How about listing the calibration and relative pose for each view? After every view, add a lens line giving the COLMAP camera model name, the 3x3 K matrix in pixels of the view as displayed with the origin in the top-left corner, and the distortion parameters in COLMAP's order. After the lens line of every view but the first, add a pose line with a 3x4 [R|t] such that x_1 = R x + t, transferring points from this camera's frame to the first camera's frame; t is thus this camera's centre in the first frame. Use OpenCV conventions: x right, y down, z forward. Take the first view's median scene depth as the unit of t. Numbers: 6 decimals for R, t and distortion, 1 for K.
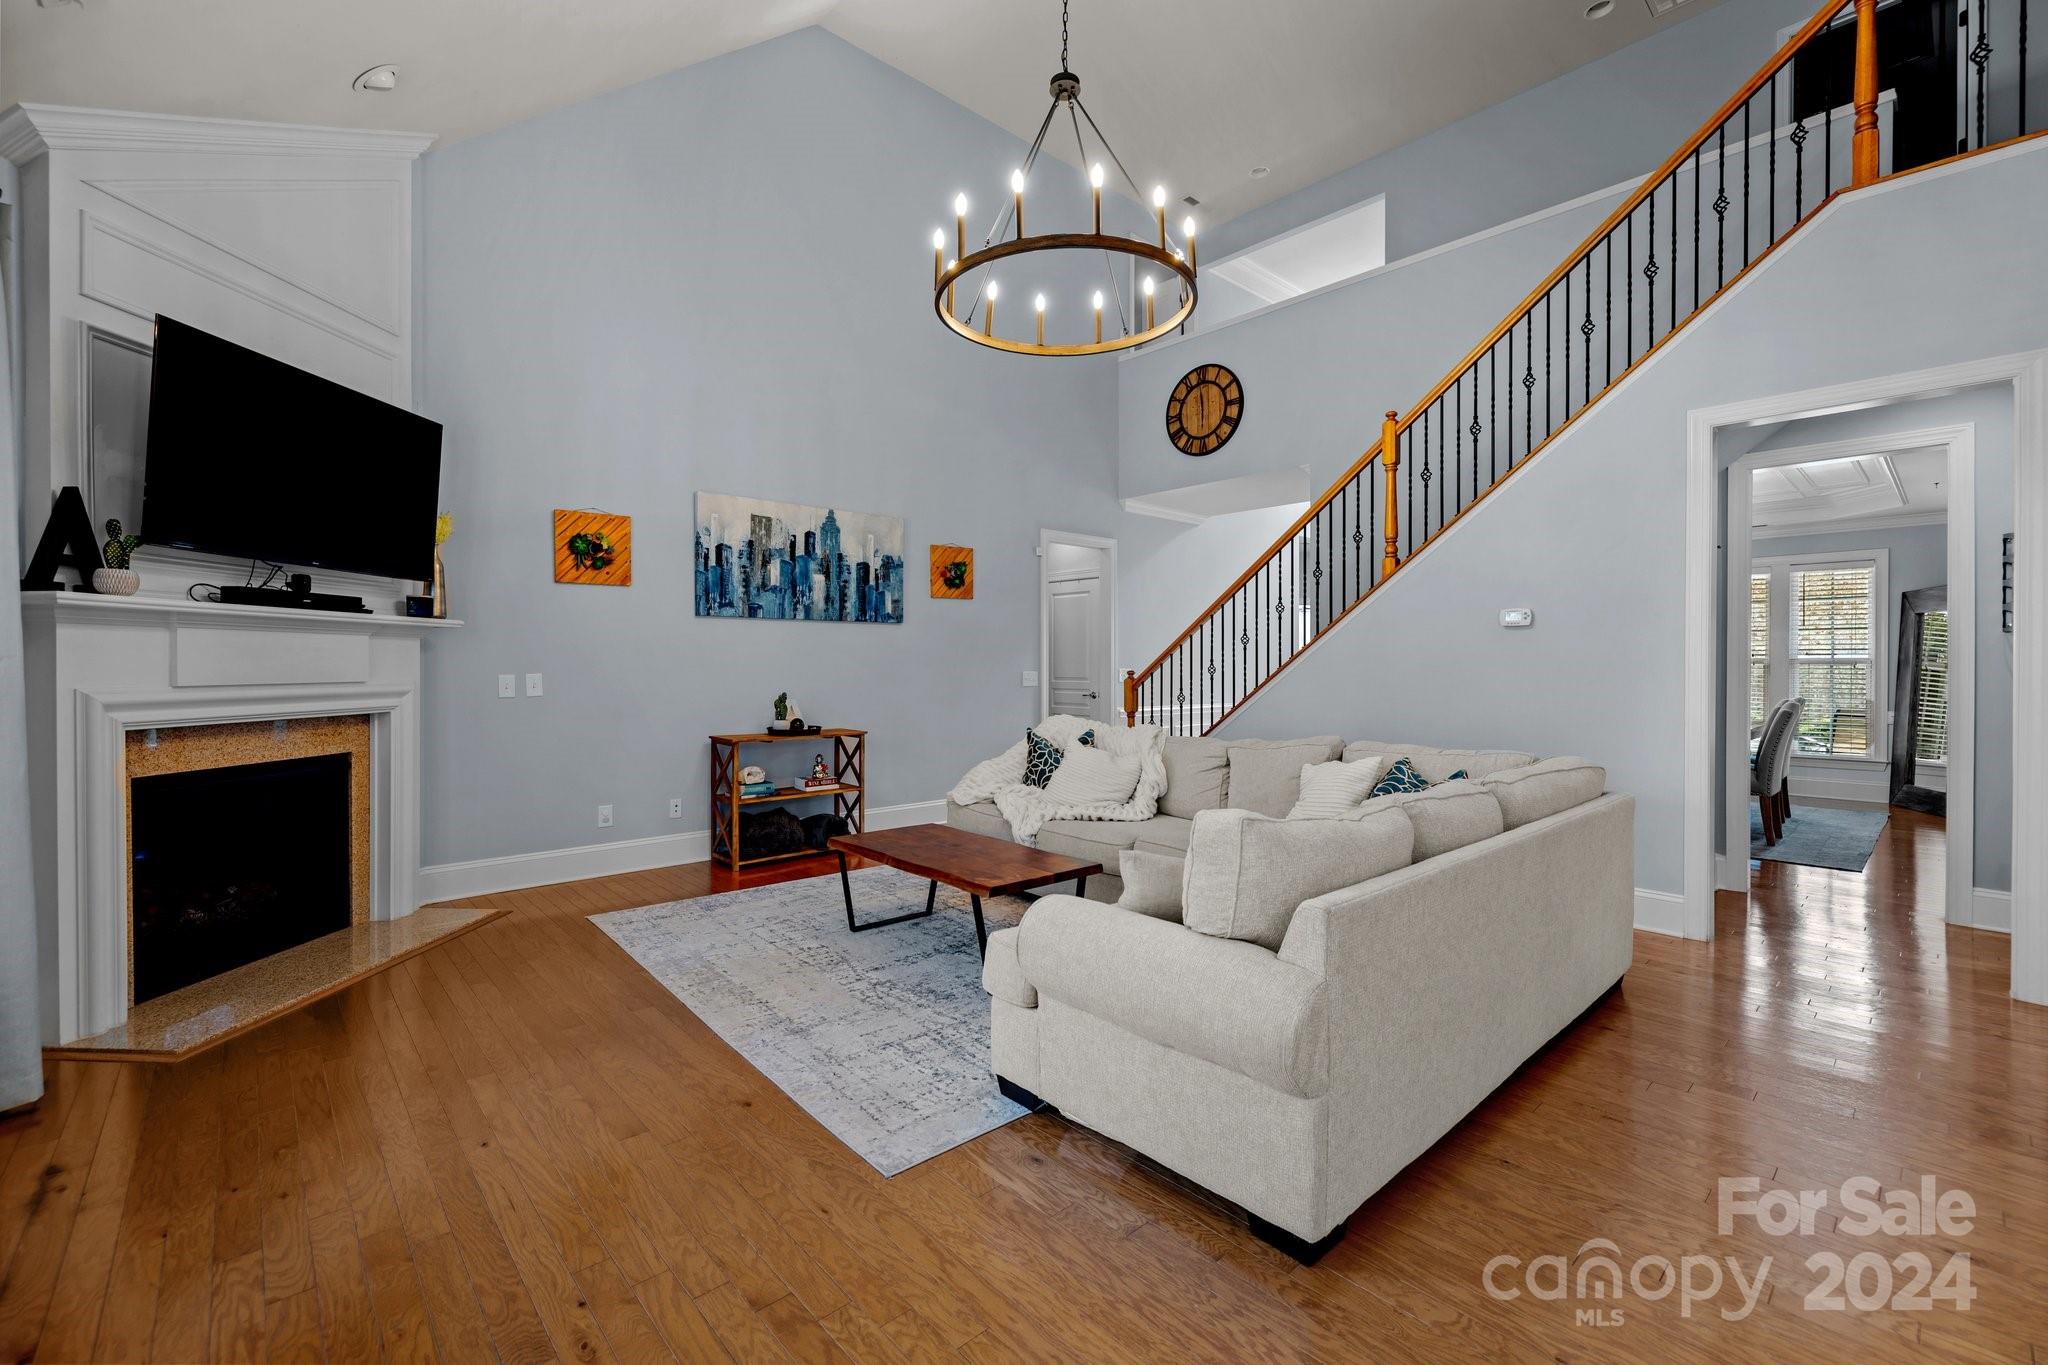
lens RADIAL K [[867.7, 0, 1017.5], [0, 867.7, 670.0], [0, 0, 1]] dist [0.001776, -0.000527]
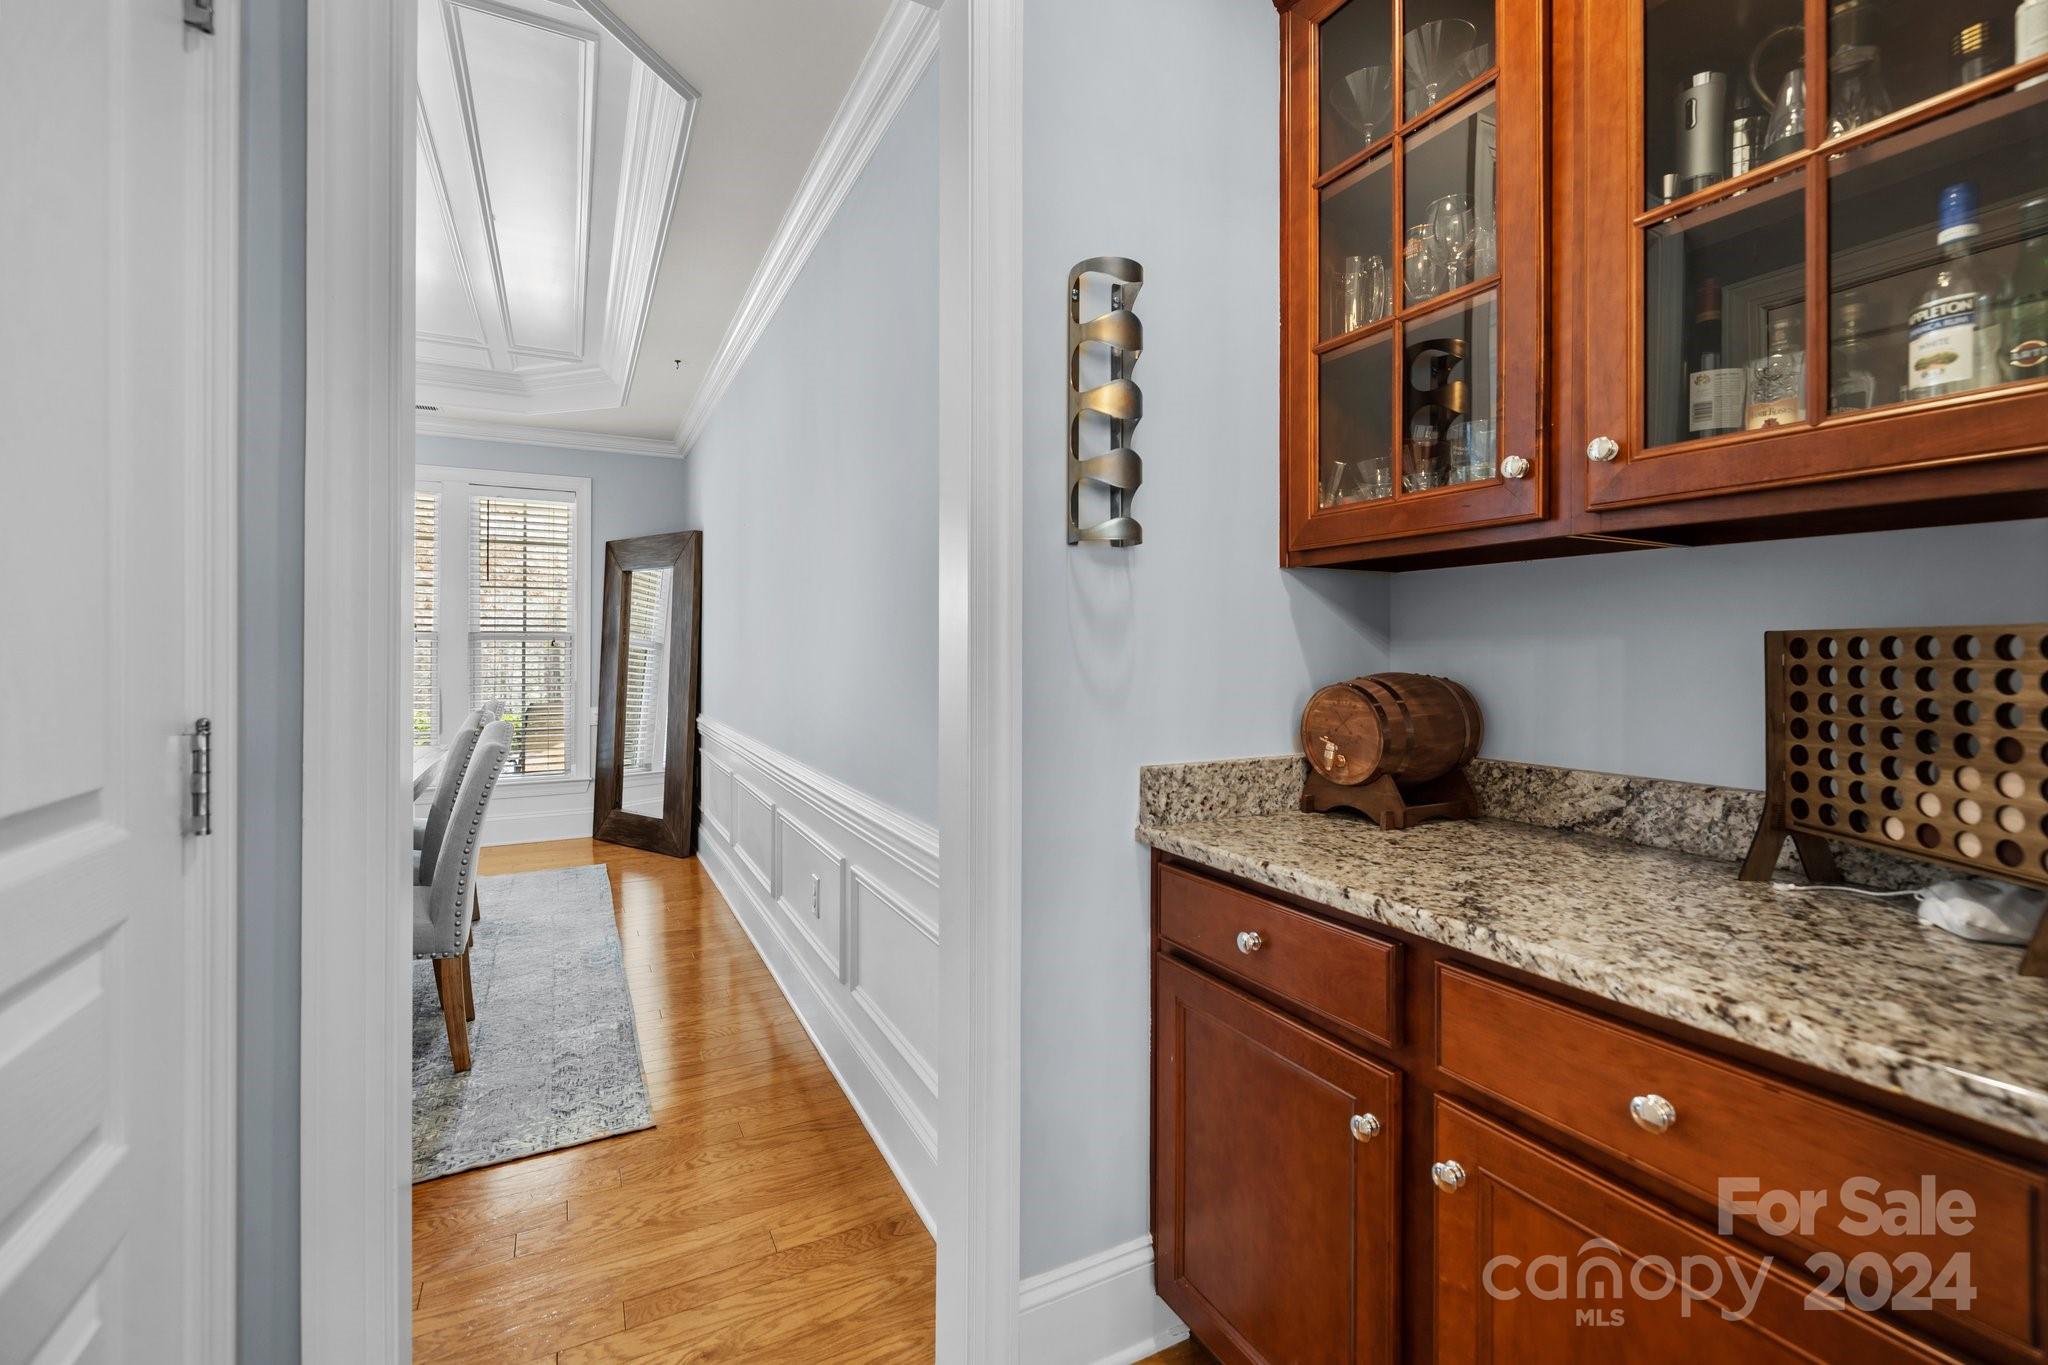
lens RADIAL K [[867.7, 0, 1026.7], [0, 867.7, 651.4], [0, 0, 1]] dist [0.001776, -0.000527]
pose [[0.247680, -0.004002, 0.968834, 0.784279], [0.002045, 0.999991, 0.003608, -0.000020], [-0.968840, 0.001088, 0.247687, 0.932322]]
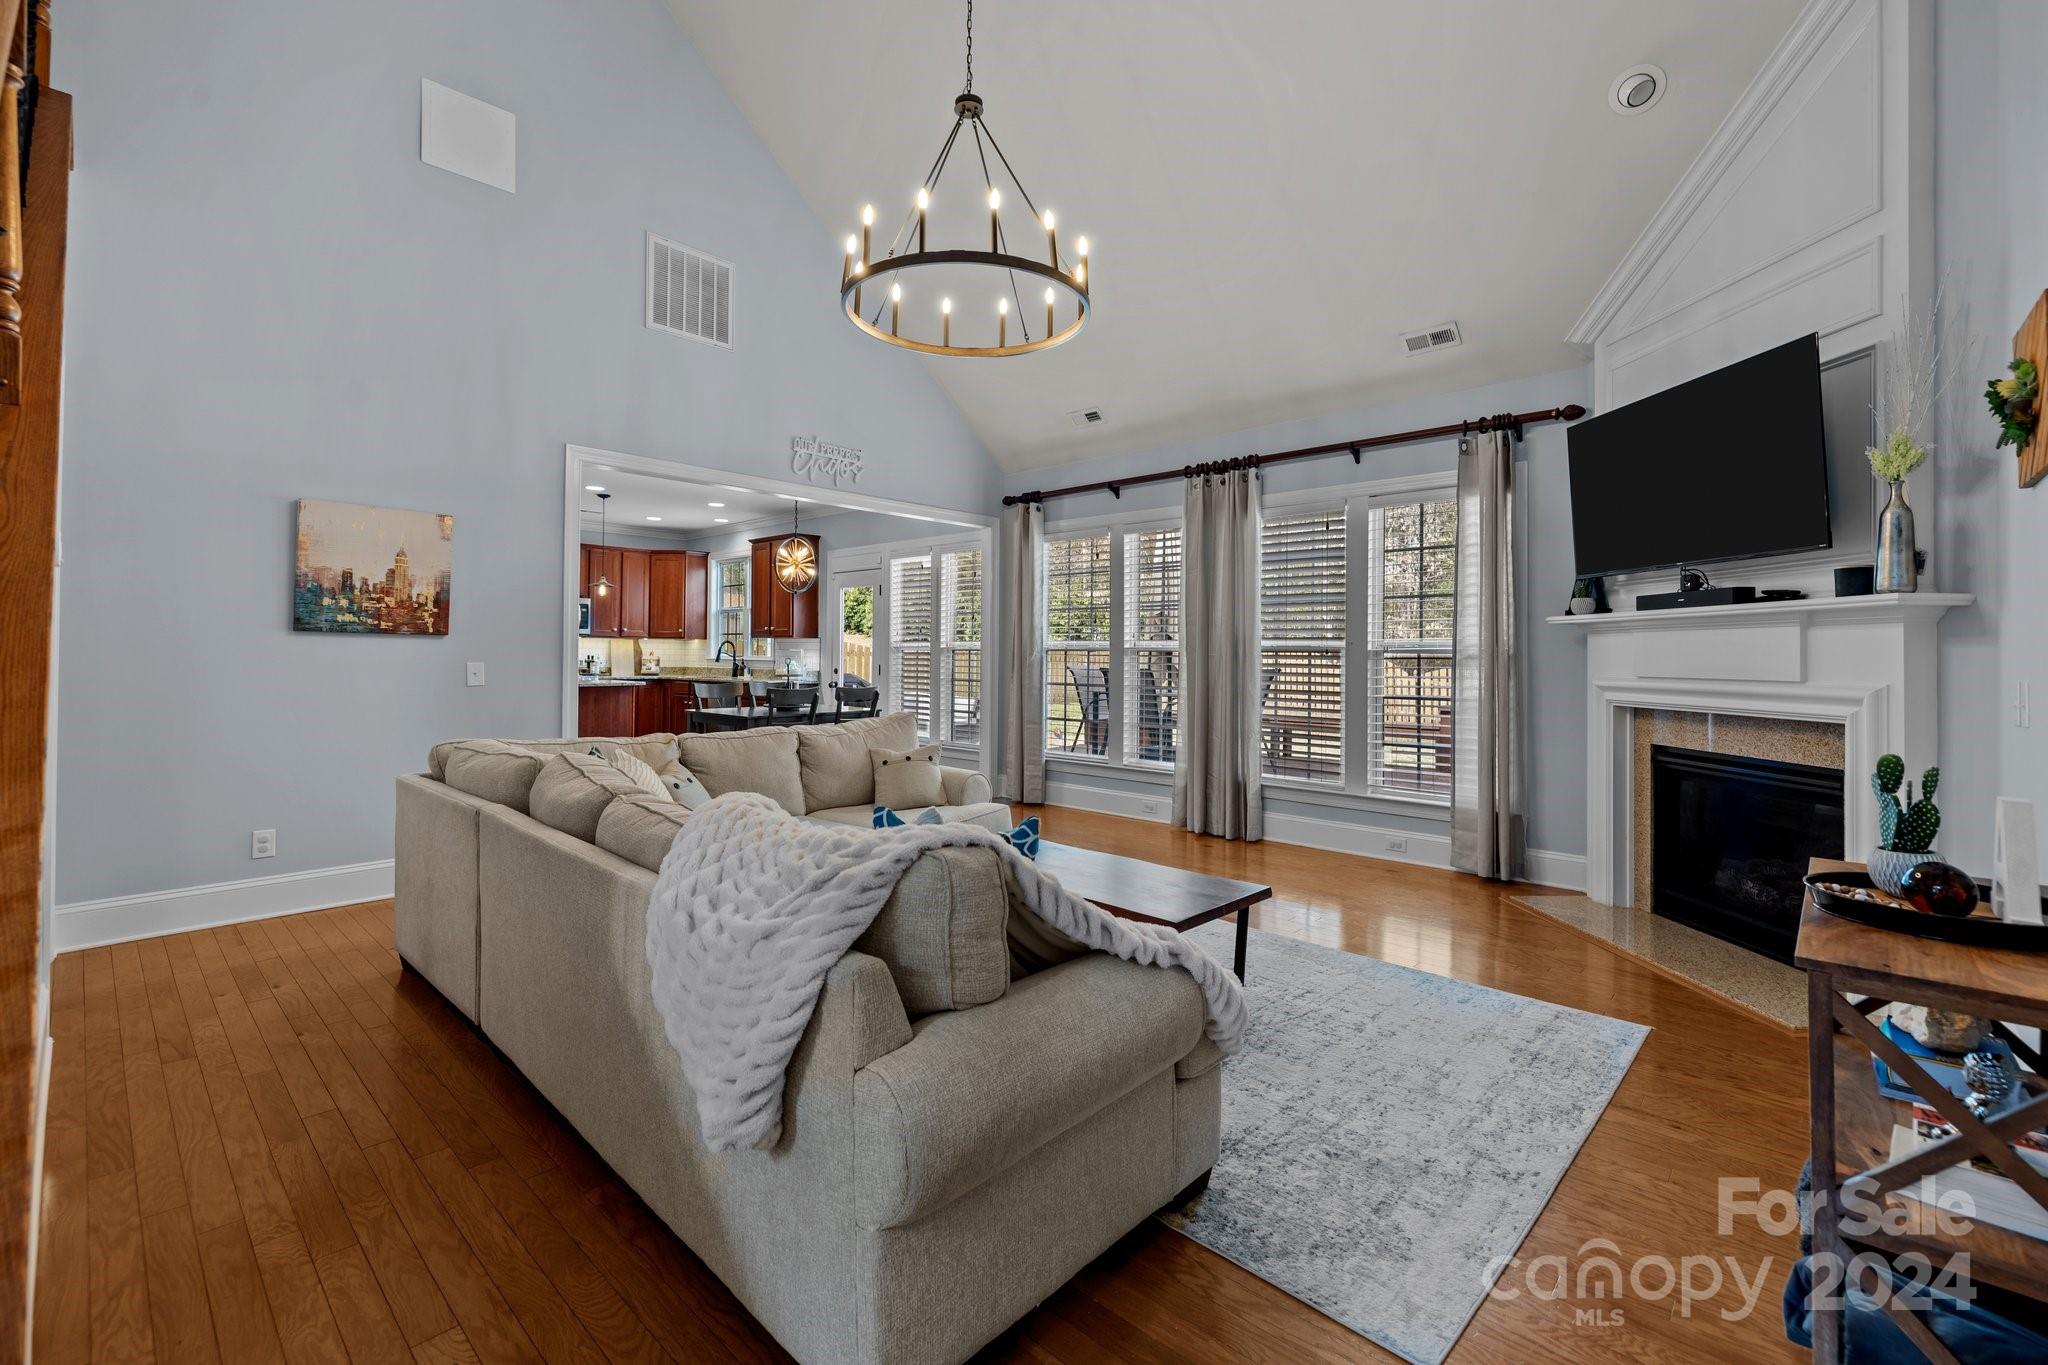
lens RADIAL K [[867.7, 0, 1020.9], [0, 867.7, 653.6], [0, 0, 1]] dist [0.001776, -0.000527]
pose [[-0.994870, -0.009775, -0.100686, 0.073890], [-0.010257, 0.999938, 0.004271, -0.009219], [0.100638, 0.005282, -0.994909, 1.717366]]
